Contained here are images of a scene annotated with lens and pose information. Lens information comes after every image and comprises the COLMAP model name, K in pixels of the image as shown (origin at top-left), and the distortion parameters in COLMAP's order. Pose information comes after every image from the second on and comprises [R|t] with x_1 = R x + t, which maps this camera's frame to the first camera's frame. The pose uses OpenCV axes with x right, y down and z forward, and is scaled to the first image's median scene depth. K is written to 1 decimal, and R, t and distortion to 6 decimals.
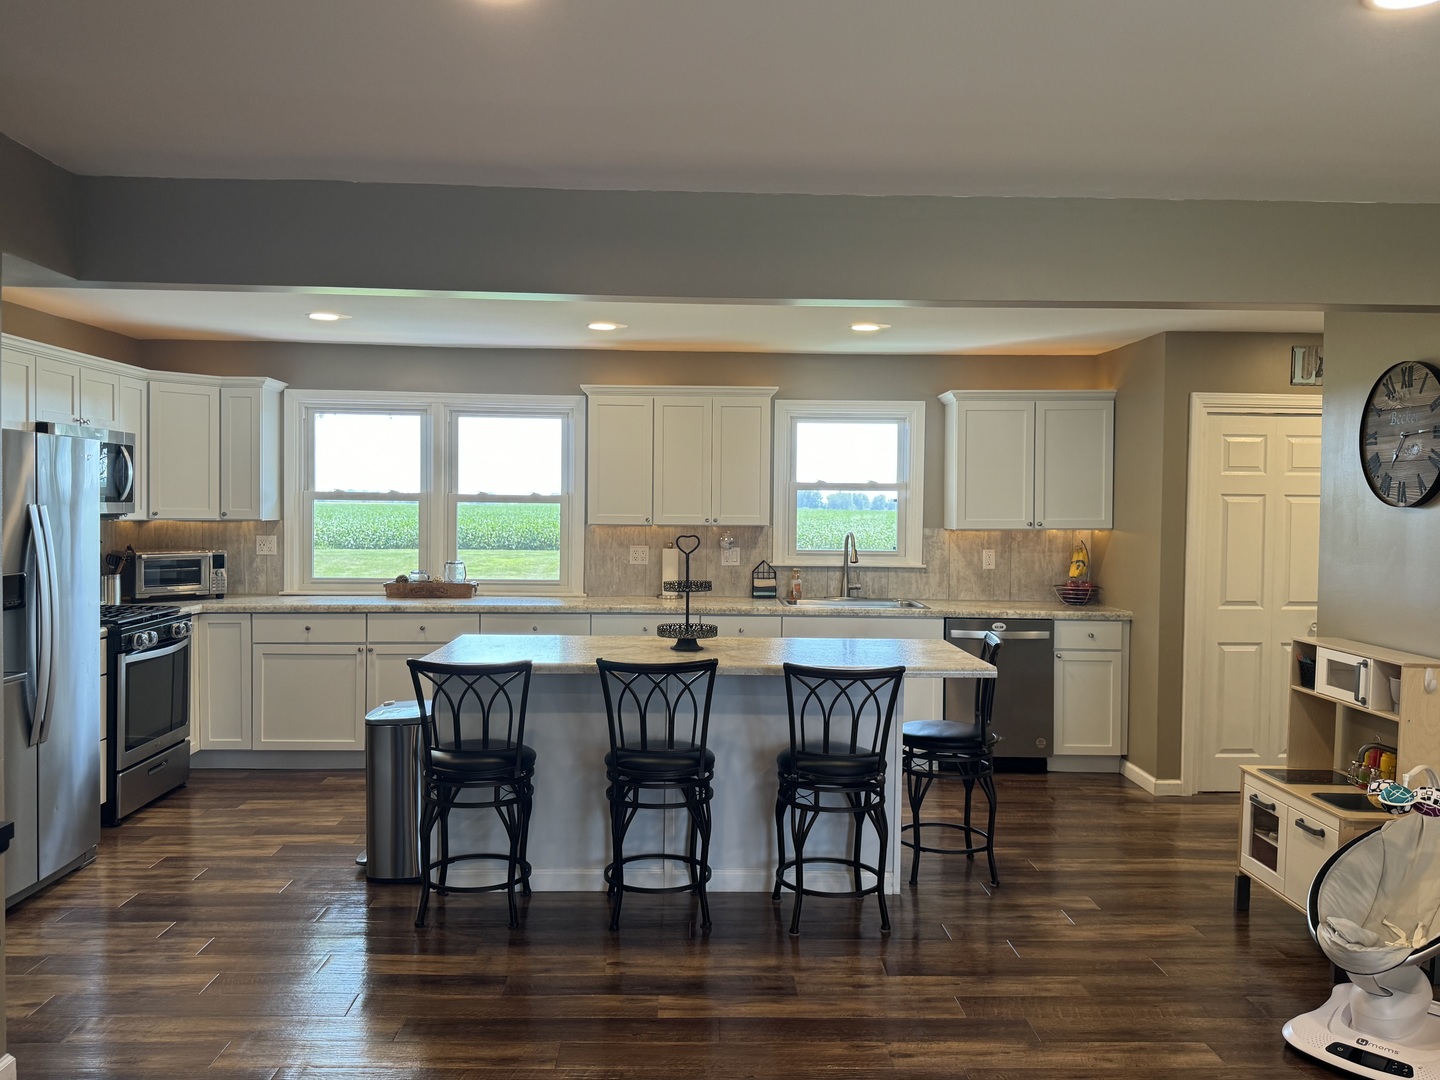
lens RADIAL K [[1133.1, 0, 720.0], [0, 1133.1, 540.0], [0, 0, 1]] dist [0.125093, -0.208685]
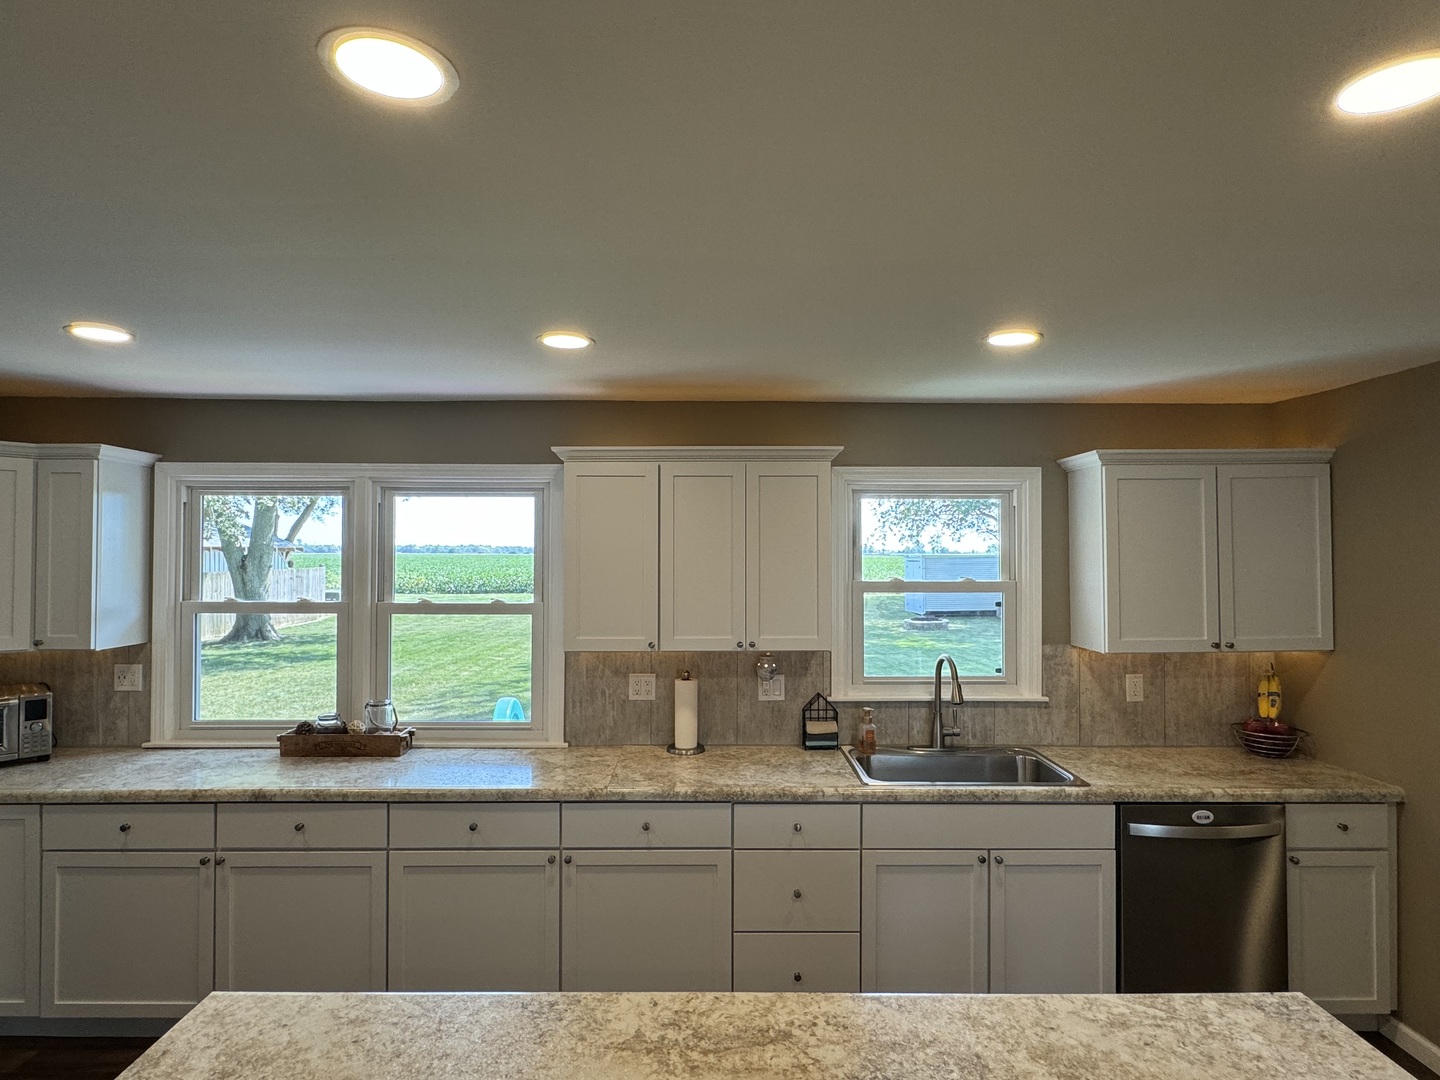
lens RADIAL K [[800.2, 0, 710.2], [0, 800.2, 539.4], [0, 0, 1]] dist [-0.003093, 0.001055]
pose [[0.999739, -0.009764, -0.020669, -0.019113], [0.008773, 0.998833, -0.047501, -0.059061], [0.021109, 0.047307, 0.998657, 0.537694]]
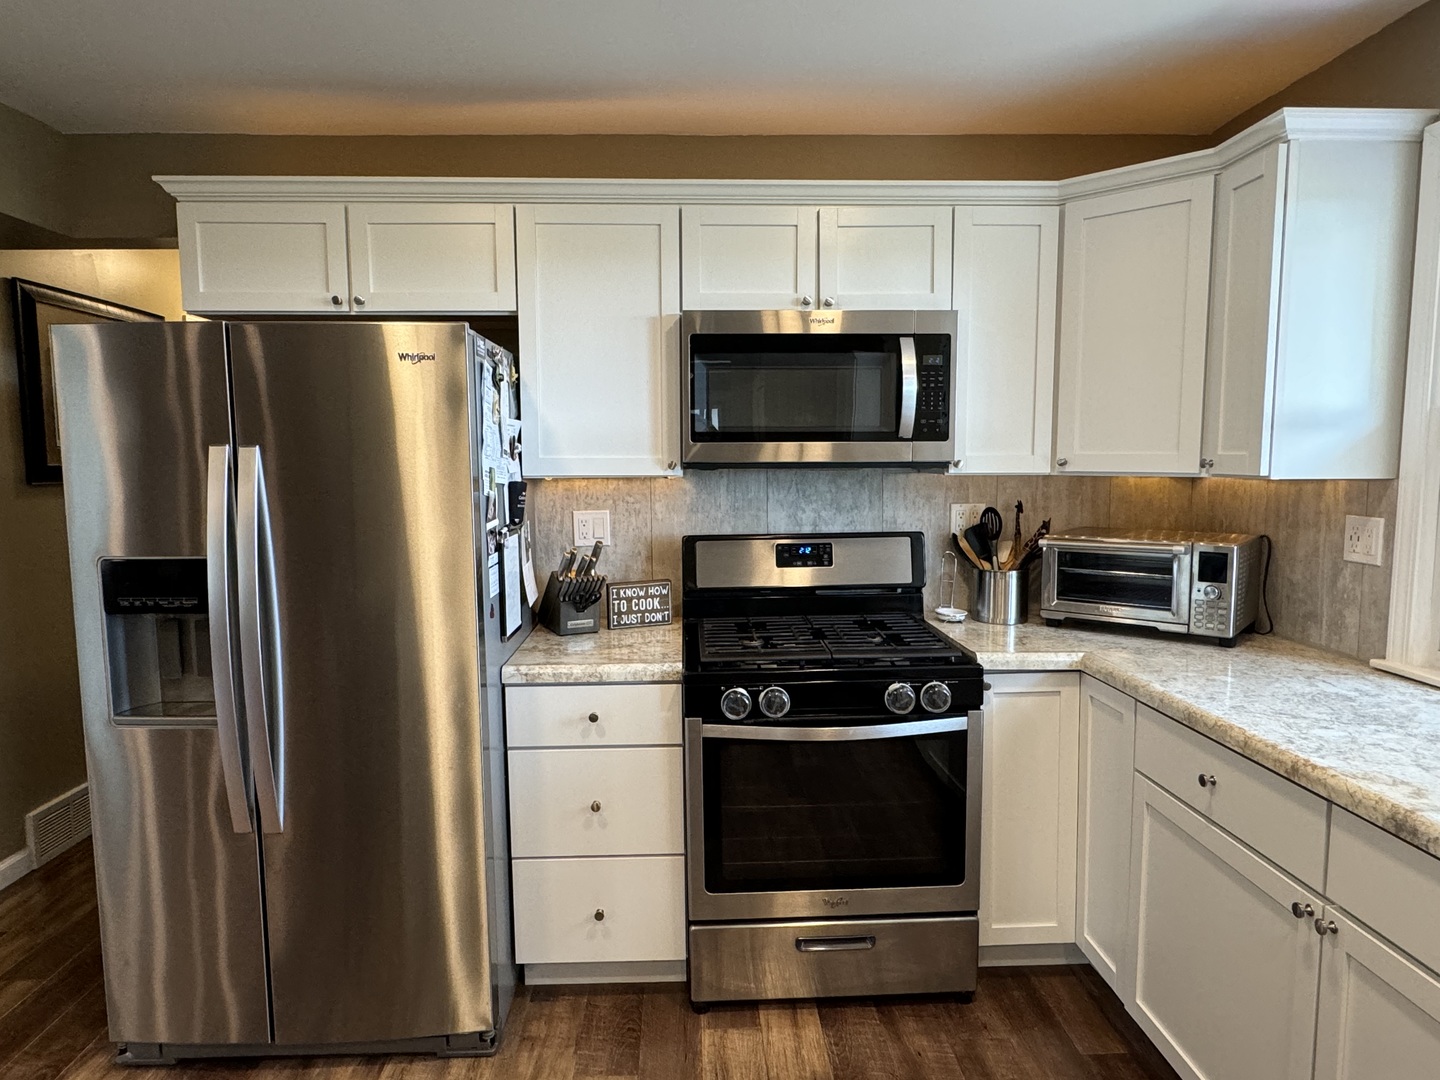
lens RADIAL K [[888.6, 0, 713.5], [0, 888.6, 540.9], [0, 0, 1]] dist [-0.001177, -0.000572]
pose [[0.001103, 0.085922, -0.996301, -0.085761], [-0.024658, 0.996001, 0.085869, -0.017719], [0.999695, 0.024472, 0.003217, 0.821635]]
